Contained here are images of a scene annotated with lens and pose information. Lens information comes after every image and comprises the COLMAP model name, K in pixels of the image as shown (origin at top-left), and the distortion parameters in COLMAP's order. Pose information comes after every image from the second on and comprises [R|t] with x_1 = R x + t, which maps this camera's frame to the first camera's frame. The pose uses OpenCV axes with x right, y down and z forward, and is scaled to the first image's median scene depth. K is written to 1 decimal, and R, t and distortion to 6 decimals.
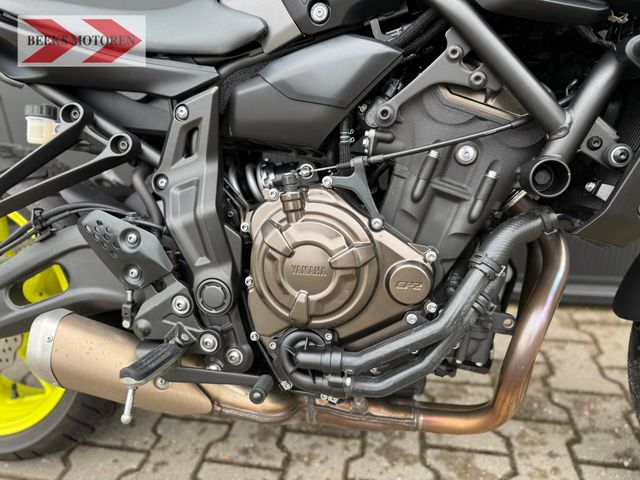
lens RADIAL K [[454.9, 0, 320.0], [0, 454.9, 240.0], [0, 0, 1]] dist [-0.000441, -0.007994]
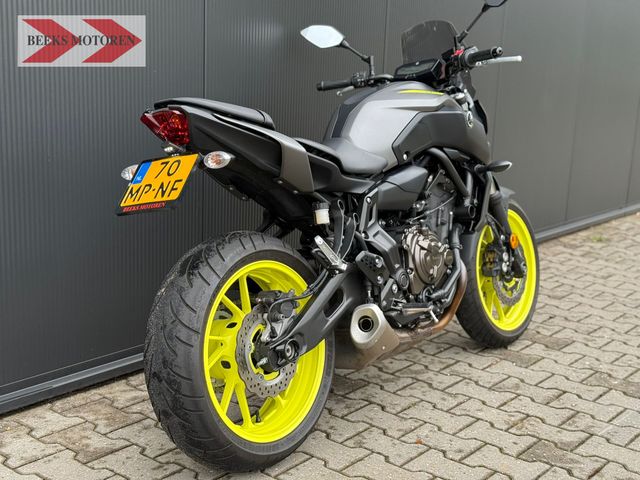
lens RADIAL K [[895.1, 0, 303.2], [0, 895.1, 238.1], [0, 0, 1]] dist [0.162677, -0.392008]
pose [[0.466502, -0.119569, 0.876401, -3.009996], [0.254675, 0.967020, -0.003630, -0.133085], [-0.847063, 0.224891, 0.481568, -0.518901]]
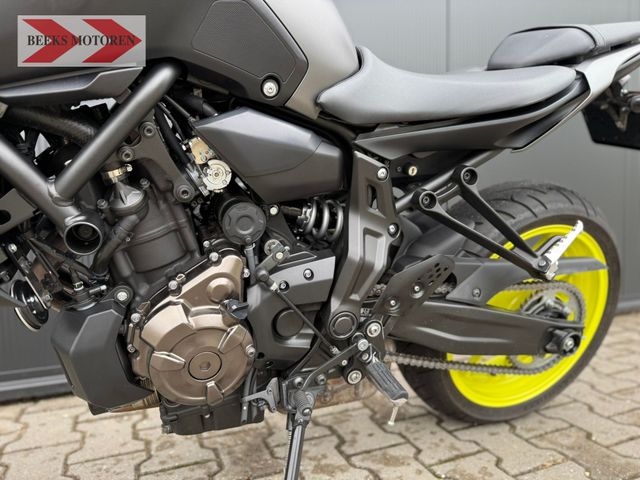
lens RADIAL K [[454.9, 0, 320.0], [0, 454.9, 240.0], [0, 0, 1]] dist [-0.000441, -0.007994]
pose [[0.833705, -0.000661, 0.552209, -0.455714], [0.171553, 0.950828, -0.257867, 0.231681], [-0.524885, 0.309719, 0.792824, -0.013377]]
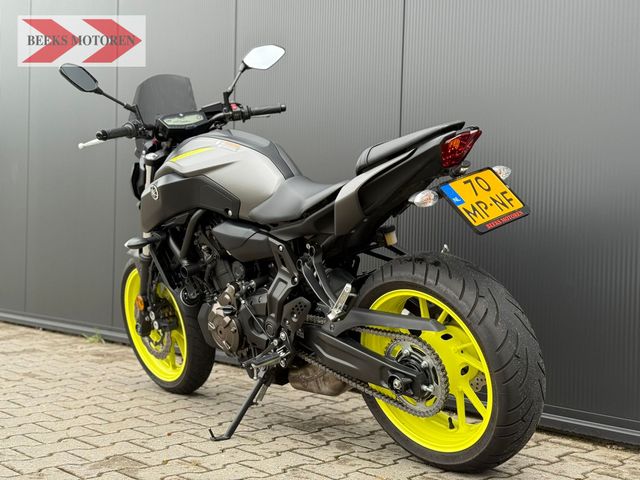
lens RADIAL K [[895.1, 0, 303.2], [0, 895.1, 238.1], [0, 0, 1]] dist [0.162677, -0.392008]
pose [[0.803128, 0.063120, -0.592453, 2.025058], [-0.263802, 0.929264, -0.258605, 0.661995], [0.534223, 0.363983, 0.762969, -1.783285]]
